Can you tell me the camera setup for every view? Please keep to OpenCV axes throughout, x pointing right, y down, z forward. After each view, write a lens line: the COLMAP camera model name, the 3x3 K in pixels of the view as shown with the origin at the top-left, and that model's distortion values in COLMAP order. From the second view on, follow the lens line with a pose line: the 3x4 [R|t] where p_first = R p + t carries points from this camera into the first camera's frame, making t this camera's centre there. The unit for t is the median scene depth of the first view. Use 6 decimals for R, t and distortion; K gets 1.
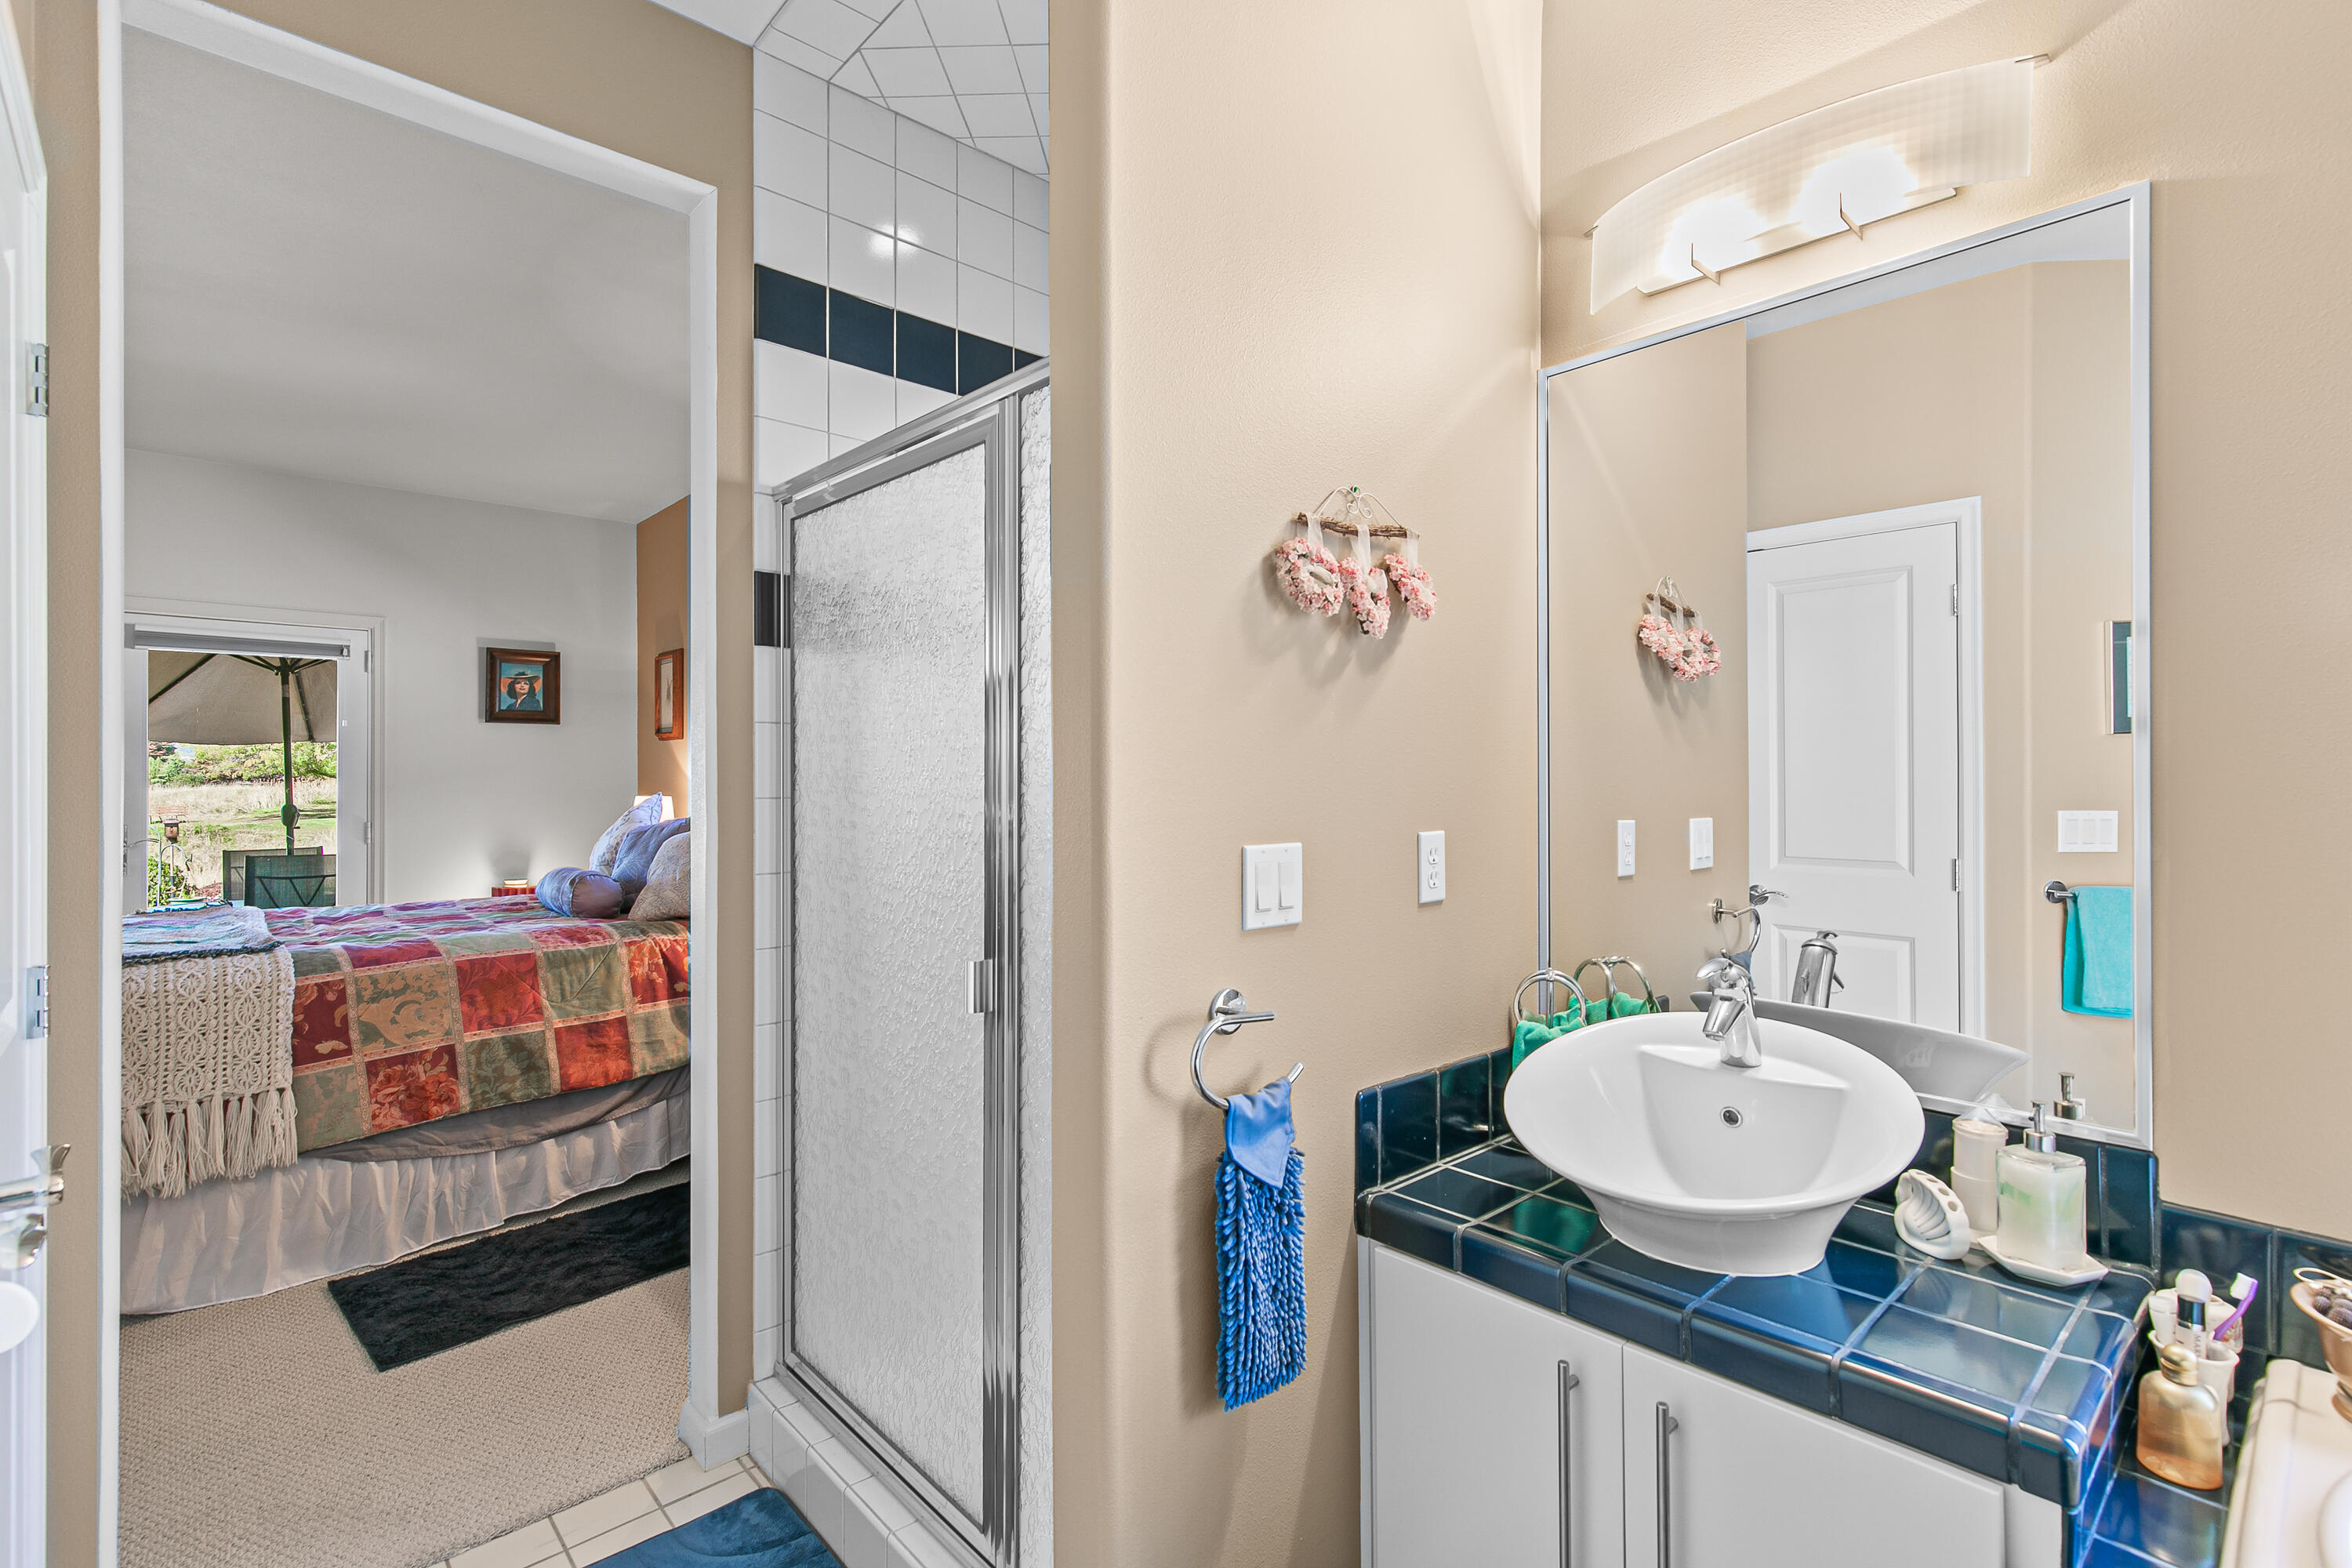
lens RADIAL K [[1070.7, 0, 1193.6], [0, 1070.7, 790.3], [0, 0, 1]] dist [0.008963, -0.001466]
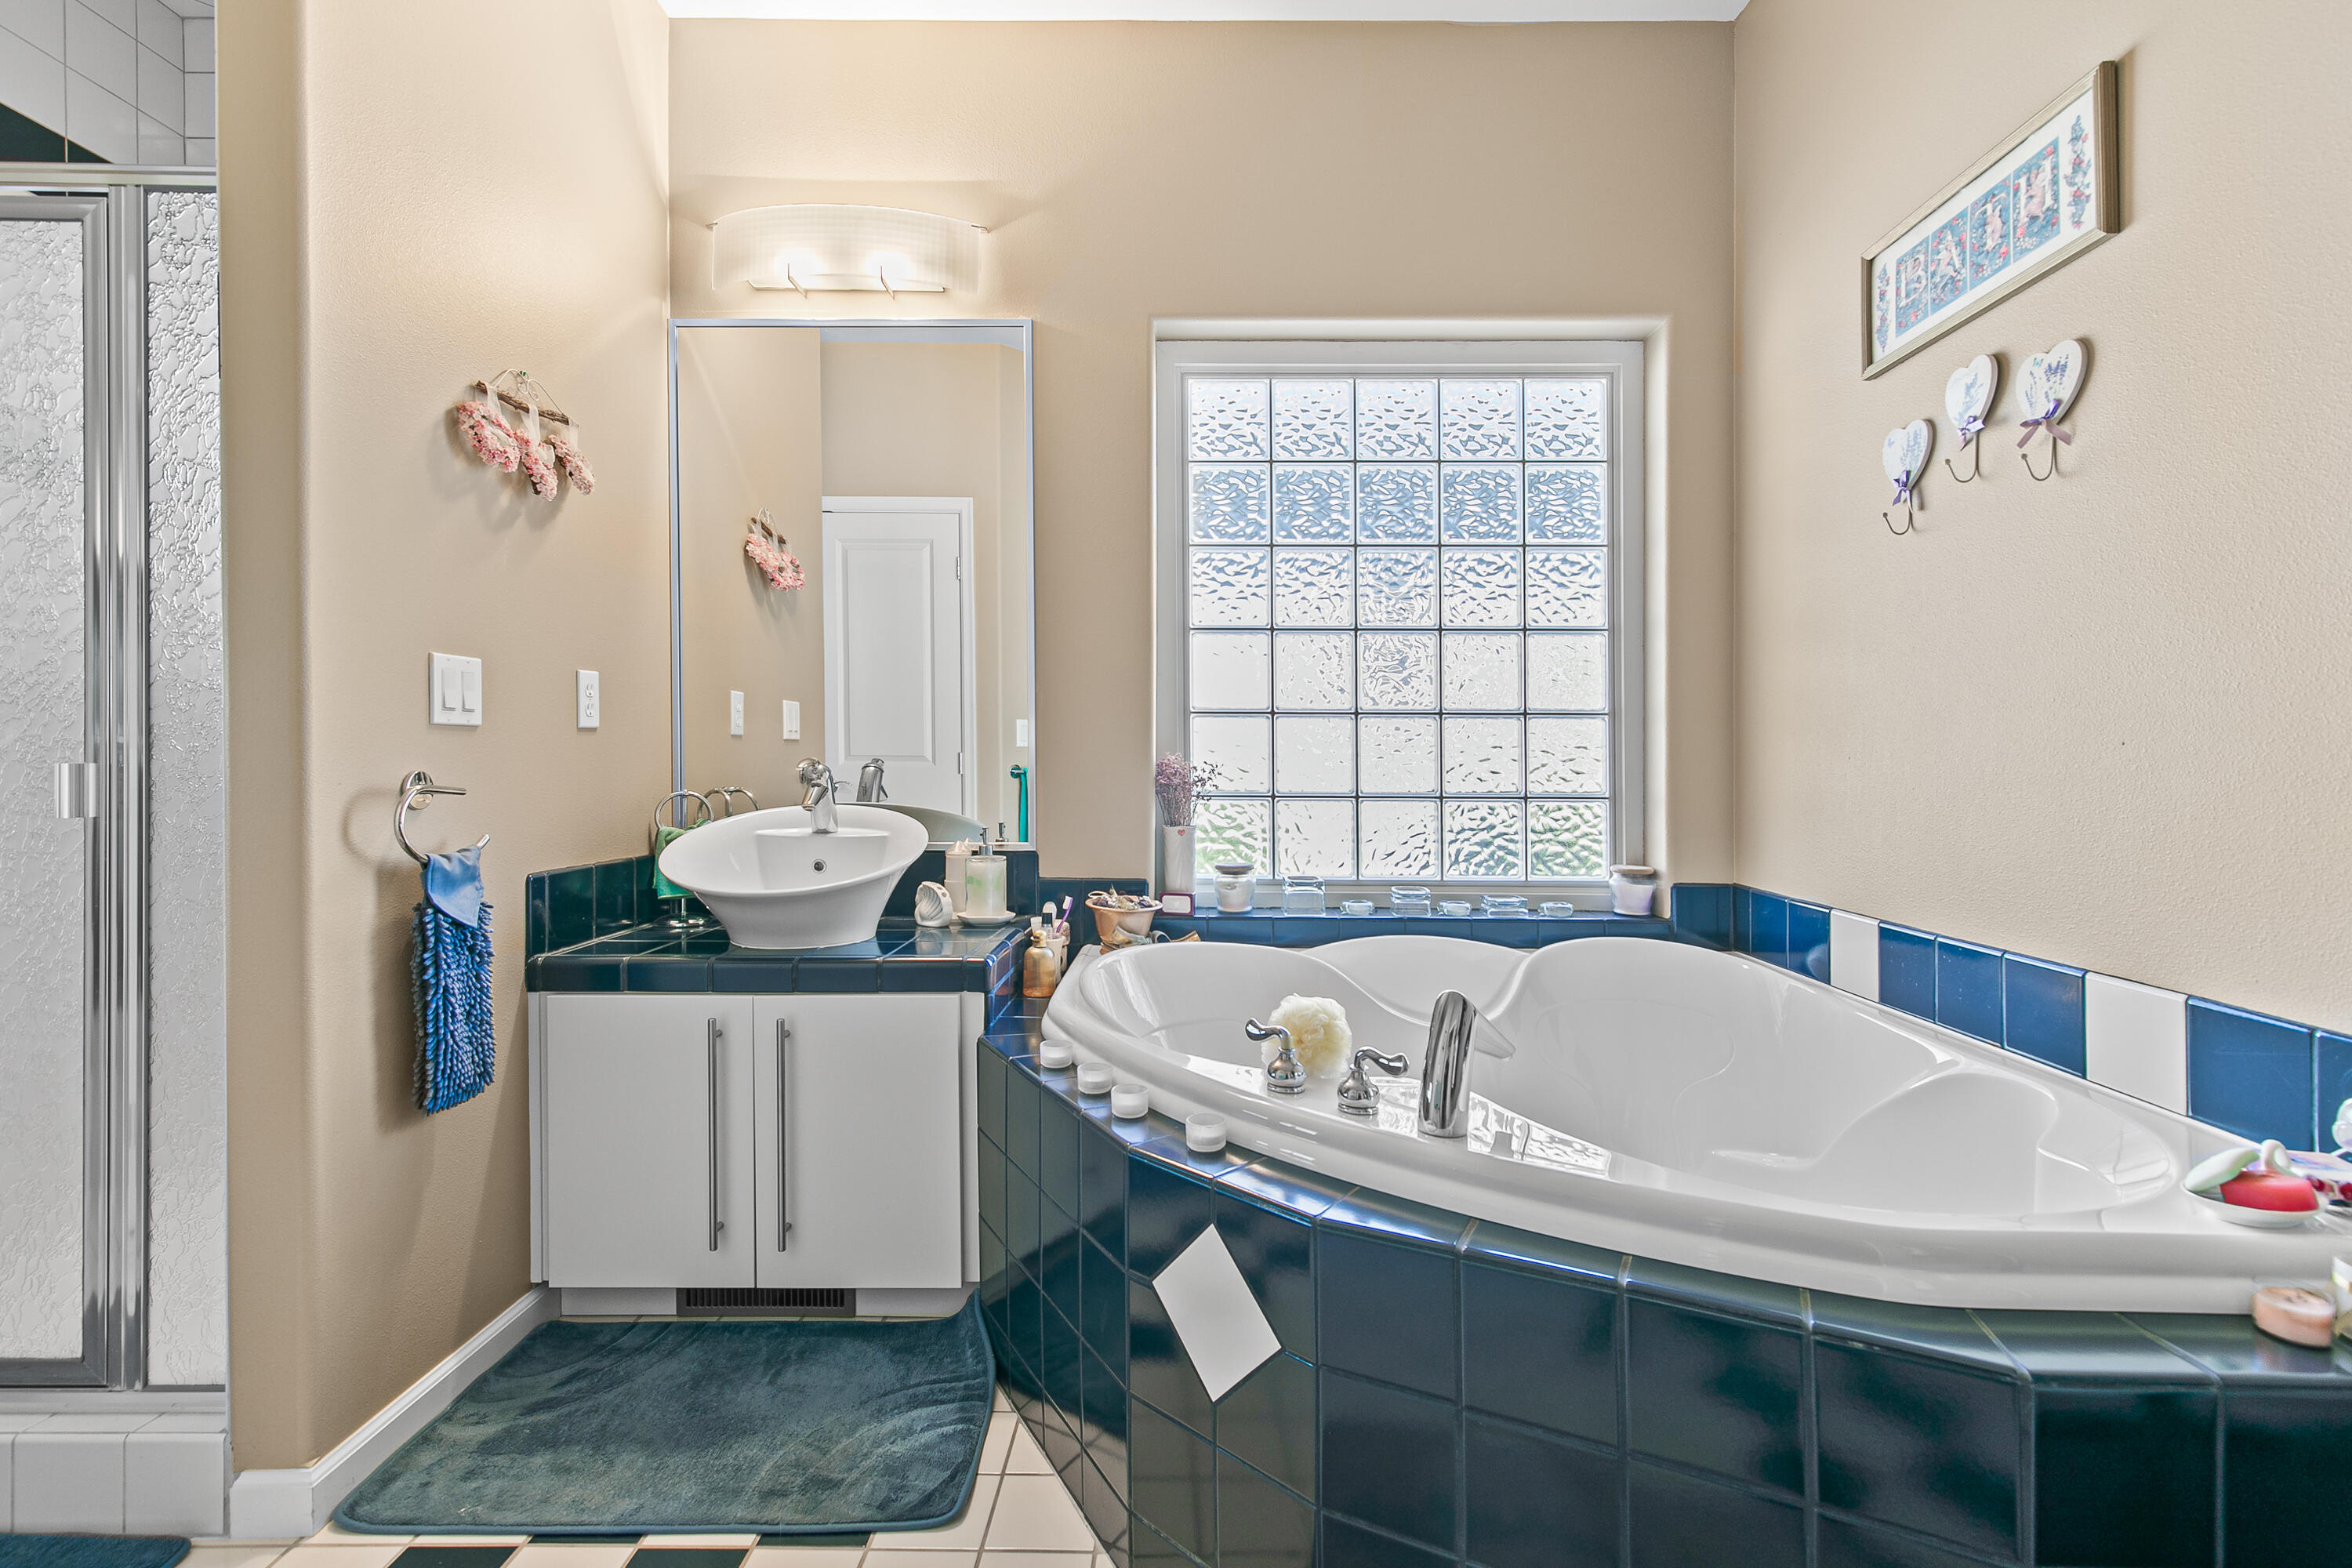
lens RADIAL K [[1070.7, 0, 1190.3], [0, 1070.7, 761.0], [0, 0, 1]] dist [0.008963, -0.001466]
pose [[0.685845, -0.001304, 0.727747, -0.232088], [0.003778, 0.999991, -0.001769, 0.171452], [-0.727738, 0.003963, 0.685844, -0.400610]]
